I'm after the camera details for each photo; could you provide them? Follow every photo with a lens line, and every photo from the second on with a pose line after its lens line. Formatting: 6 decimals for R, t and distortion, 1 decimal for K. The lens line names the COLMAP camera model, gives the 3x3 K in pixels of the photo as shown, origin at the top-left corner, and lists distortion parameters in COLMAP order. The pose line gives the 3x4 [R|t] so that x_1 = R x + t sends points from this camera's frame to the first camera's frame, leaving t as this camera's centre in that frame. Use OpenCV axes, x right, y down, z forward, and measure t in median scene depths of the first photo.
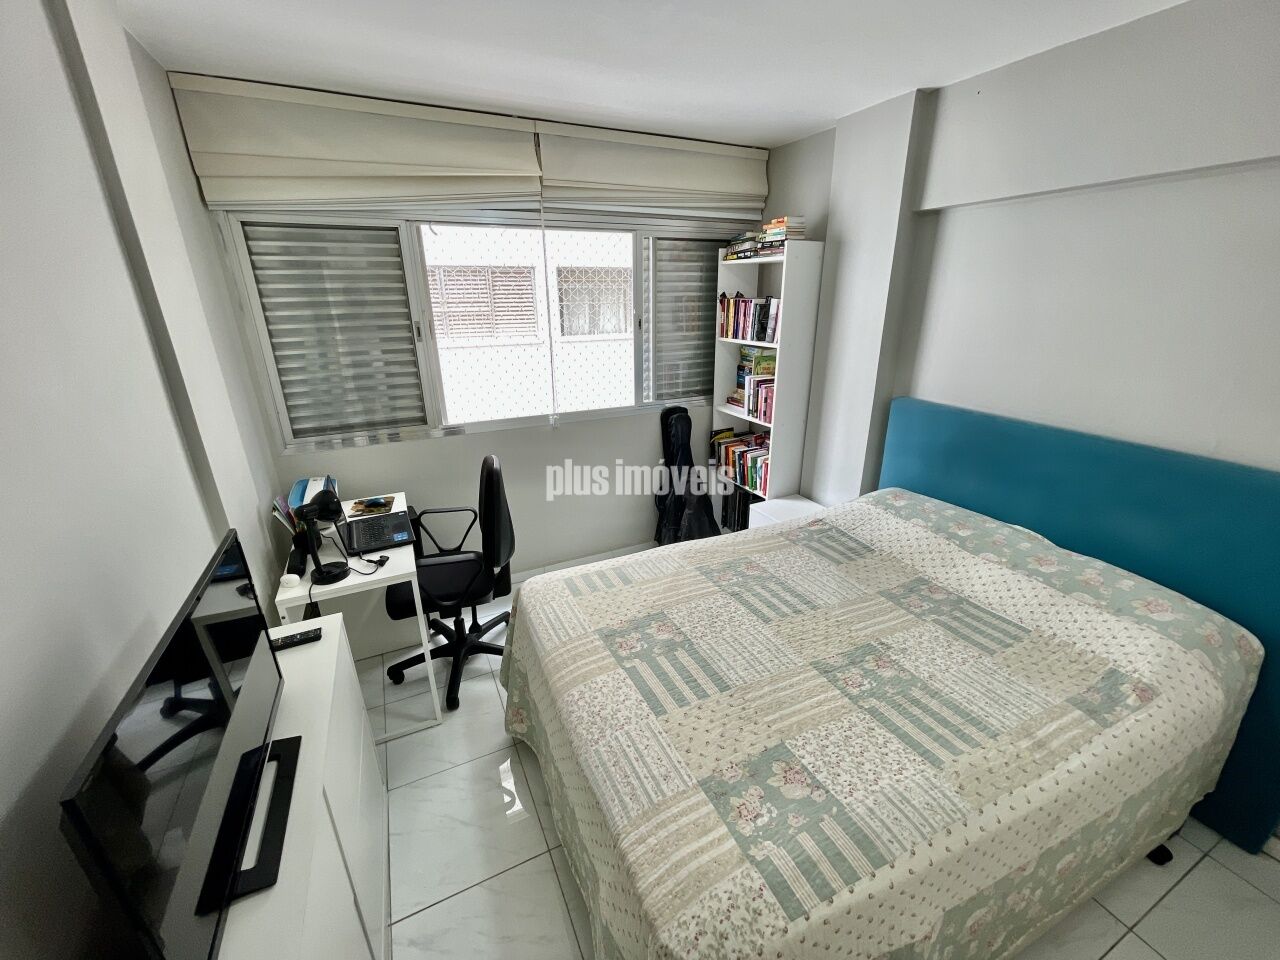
lens RADIAL K [[518.3, 0, 634.4], [0, 518.3, 481.6], [0, 0, 1]] dist [-0.000069, -0.000136]
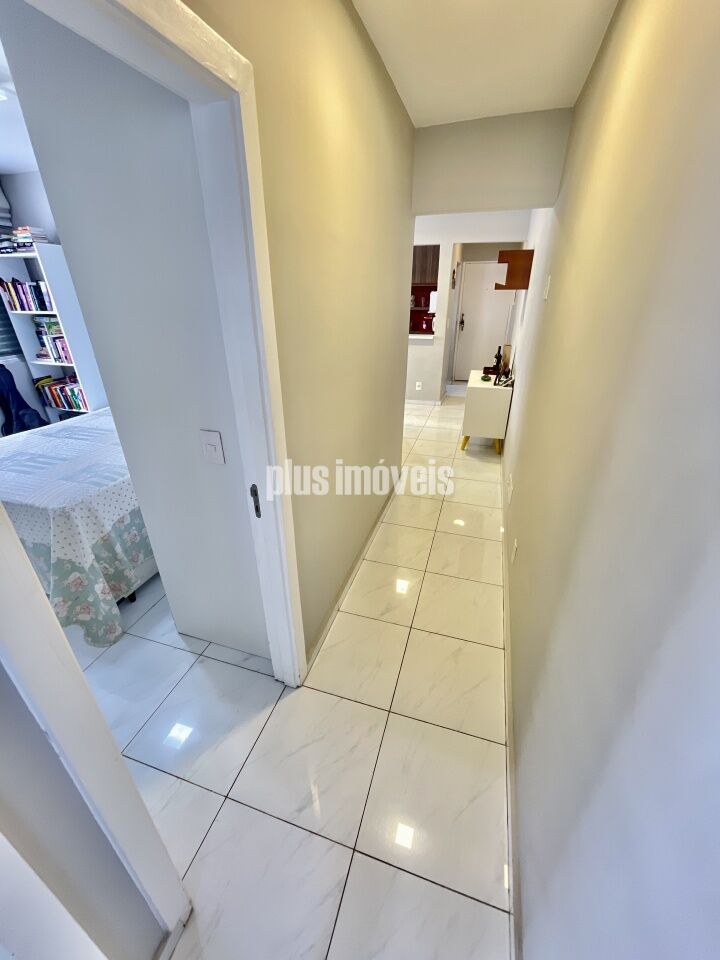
lens RADIAL K [[388.7, 0, 362.0], [0, 388.7, 482.9], [0, 0, 1]] dist [-0.000069, -0.000136]
pose [[0.680078, -0.320103, 0.659567, -0.040968], [0.252853, 0.946857, 0.198815, 0.227539], [-0.688157, 0.031564, 0.724875, -0.485181]]
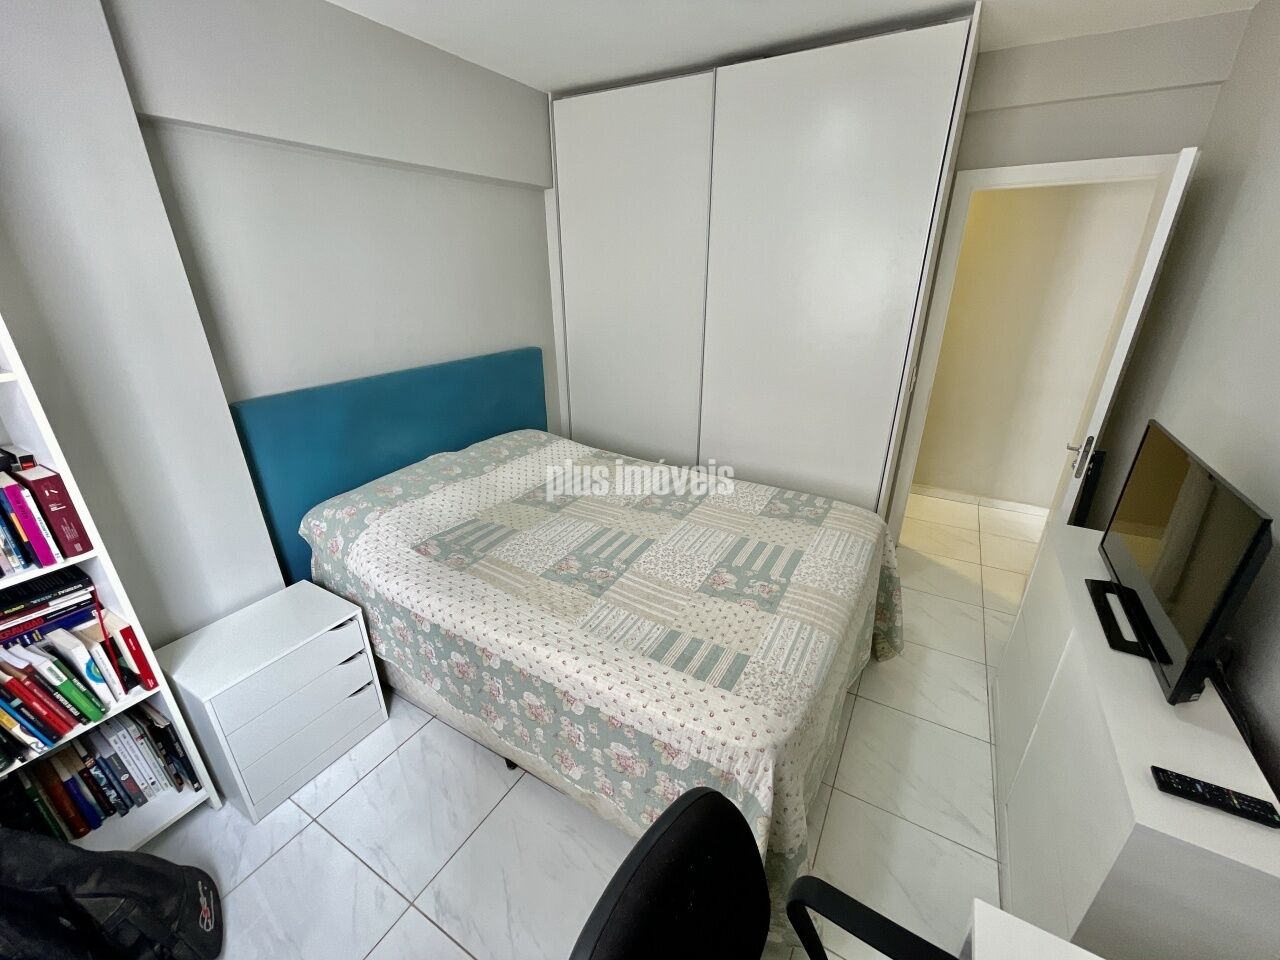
lens RADIAL K [[518.3, 0, 641.9], [0, 518.3, 480.9], [0, 0, 1]] dist [-0.000069, -0.000136]
pose [[-0.571173, -0.304630, 0.762208, -0.316827], [0.294383, 0.790787, 0.536652, -0.255359], [-0.766225, 0.530902, -0.361998, 0.771617]]
